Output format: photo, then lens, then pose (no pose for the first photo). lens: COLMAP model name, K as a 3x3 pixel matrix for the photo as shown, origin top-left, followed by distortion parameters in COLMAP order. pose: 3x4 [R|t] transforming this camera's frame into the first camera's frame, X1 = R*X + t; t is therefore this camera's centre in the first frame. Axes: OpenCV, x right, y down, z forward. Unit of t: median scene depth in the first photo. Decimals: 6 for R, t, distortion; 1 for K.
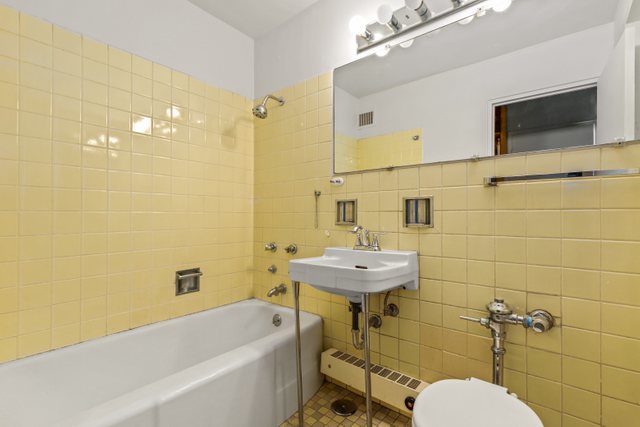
lens RADIAL K [[297.6, 0, 320.5], [0, 297.6, 214.9], [0, 0, 1]] dist [0.002841, -0.000628]
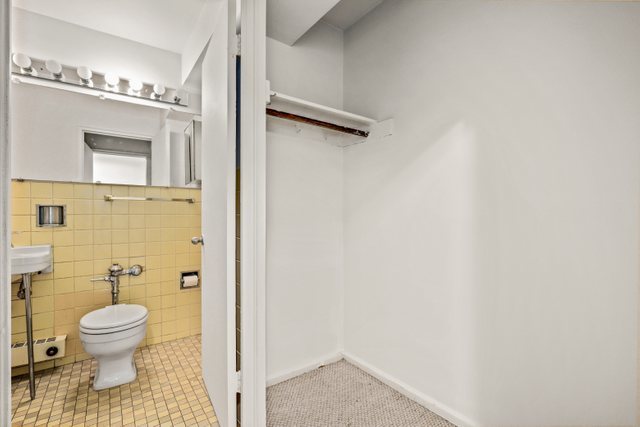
lens RADIAL K [[305.1, 0, 321.1], [0, 305.1, 215.4], [0, 0, 1]] dist [-0.001721, -0.001602]
pose [[0.271174, -0.003209, 0.962525, -0.708576], [0.001055, 0.999995, 0.003037, -0.013732], [-0.962530, 0.000192, 0.271176, -0.595569]]
